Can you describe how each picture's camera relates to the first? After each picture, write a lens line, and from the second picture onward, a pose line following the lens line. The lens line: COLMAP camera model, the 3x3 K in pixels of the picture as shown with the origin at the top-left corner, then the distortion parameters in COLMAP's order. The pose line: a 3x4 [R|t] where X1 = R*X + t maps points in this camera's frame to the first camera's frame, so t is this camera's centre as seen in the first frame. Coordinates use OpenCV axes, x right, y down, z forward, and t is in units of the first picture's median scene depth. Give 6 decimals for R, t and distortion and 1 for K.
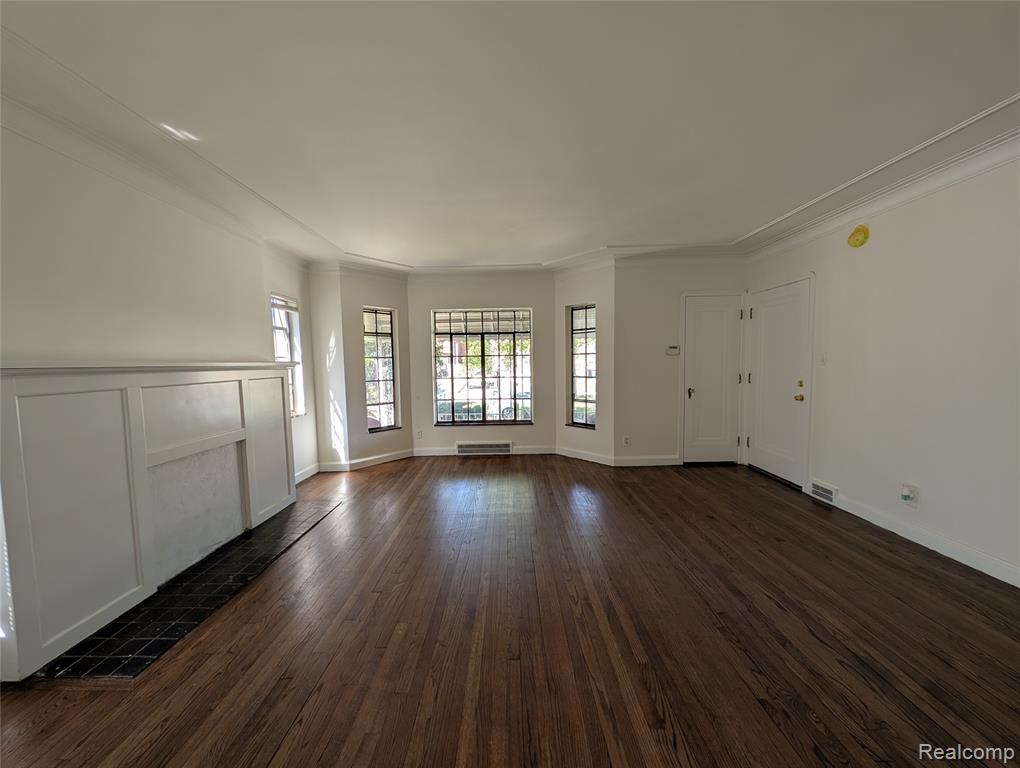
lens RADIAL K [[384.4, 0, 501.9], [0, 384.4, 386.2], [0, 0, 1]] dist [0.003484, 0.000493]
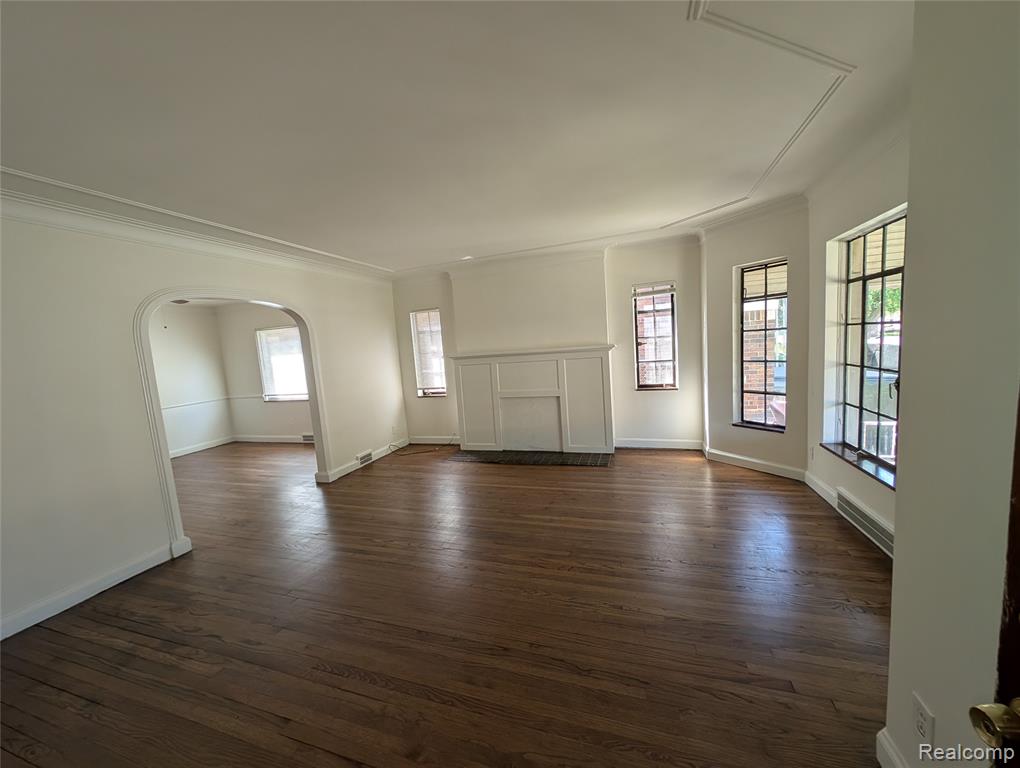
lens RADIAL K [[387.3, 0, 506.0], [0, 387.3, 385.5], [0, 0, 1]] dist [0.026960, -0.008983]
pose [[-0.314648, 0.139695, -0.938873, 1.093599], [0.017137, 0.989786, 0.141527, -0.166280], [0.949054, 0.028441, -0.313829, 1.541181]]
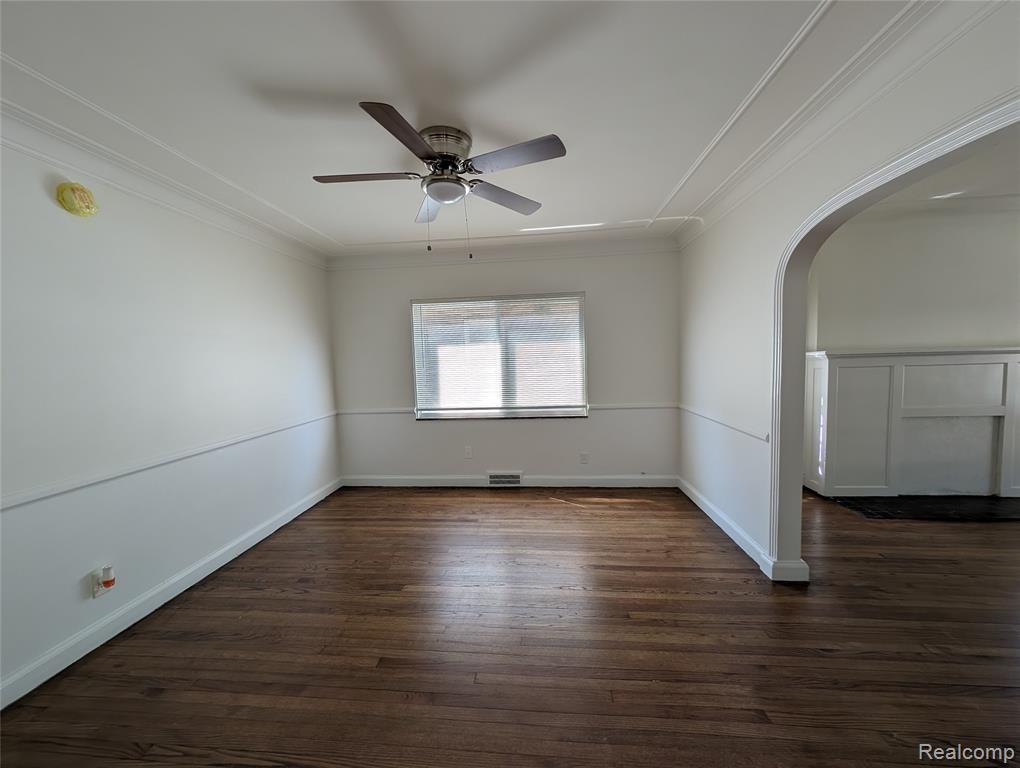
lens RADIAL K [[387.3, 0, 506.0], [0, 387.3, 385.5], [0, 0, 1]] dist [0.026960, -0.008983]
pose [[-0.073666, 0.098358, -0.992421, 0.673811], [-0.032596, 0.994355, 0.100969, -0.021464], [0.996750, 0.039787, -0.070044, -0.430881]]
